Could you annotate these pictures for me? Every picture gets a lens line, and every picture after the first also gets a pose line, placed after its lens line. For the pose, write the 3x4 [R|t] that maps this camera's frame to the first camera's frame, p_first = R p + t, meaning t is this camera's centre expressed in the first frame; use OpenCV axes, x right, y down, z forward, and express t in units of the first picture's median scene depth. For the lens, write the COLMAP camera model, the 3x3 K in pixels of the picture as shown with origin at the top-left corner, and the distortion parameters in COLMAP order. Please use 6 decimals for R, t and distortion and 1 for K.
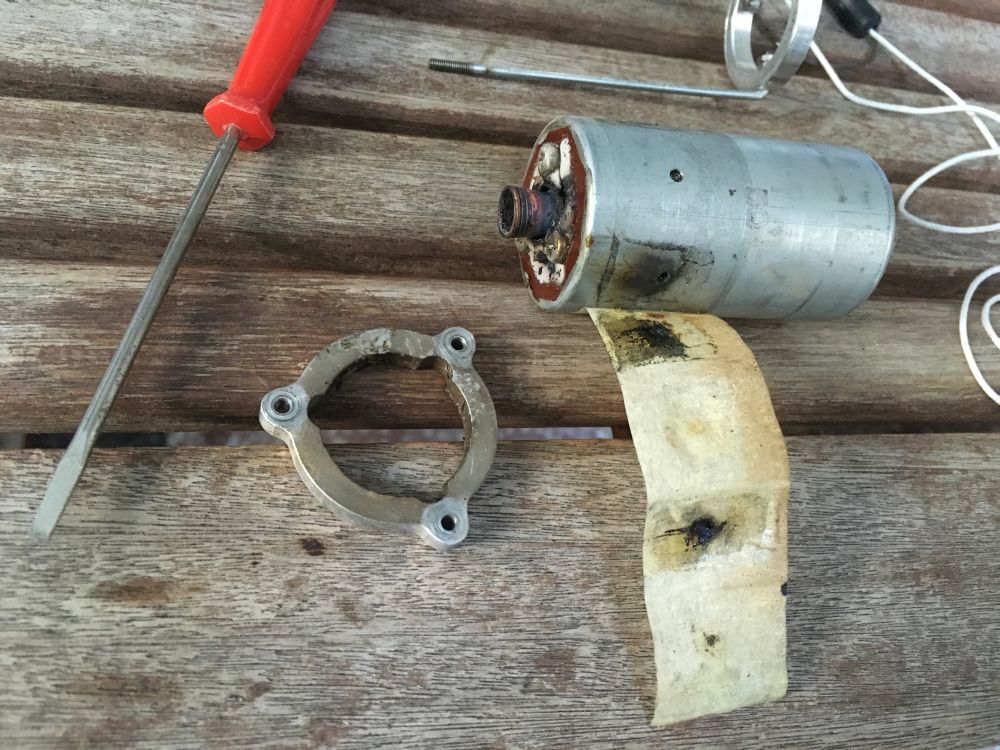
lens RADIAL K [[865.9, 0, 497.6], [0, 865.9, 381.7], [0, 0, 1]] dist [0.078918, -0.138285]
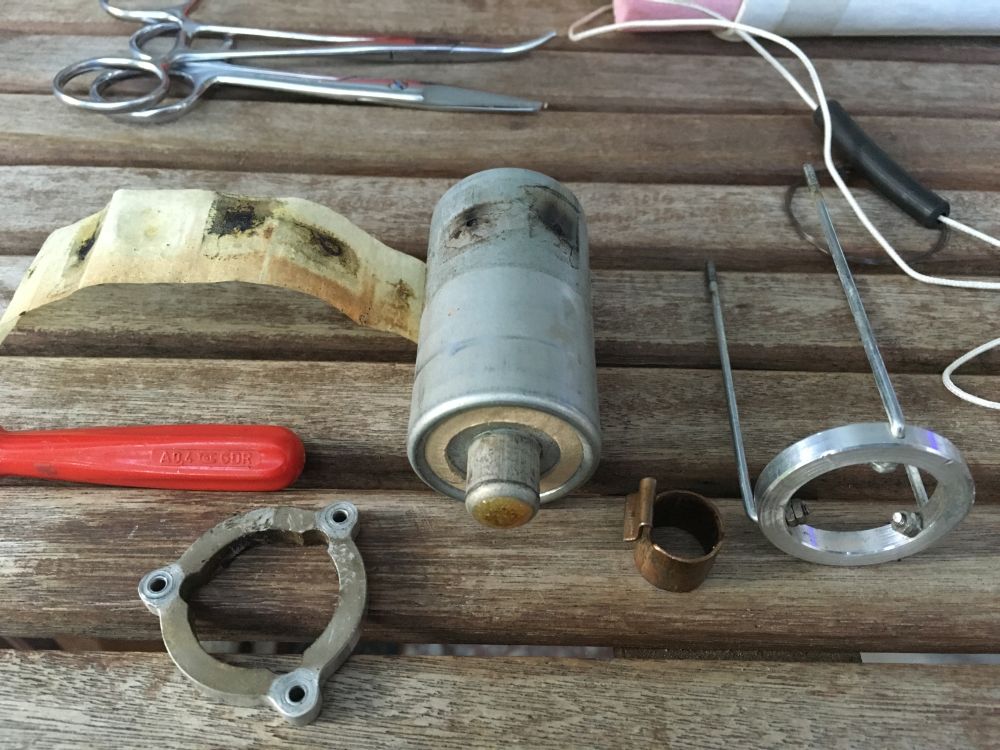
lens RADIAL K [[865.9, 0, 497.6], [0, 865.9, 381.7], [0, 0, 1]] dist [0.078918, -0.138285]
pose [[0.951713, -0.071711, -0.298496, 0.372779], [-0.009723, 0.964805, -0.262788, 0.027992], [0.306835, 0.253001, 0.917520, 0.048807]]
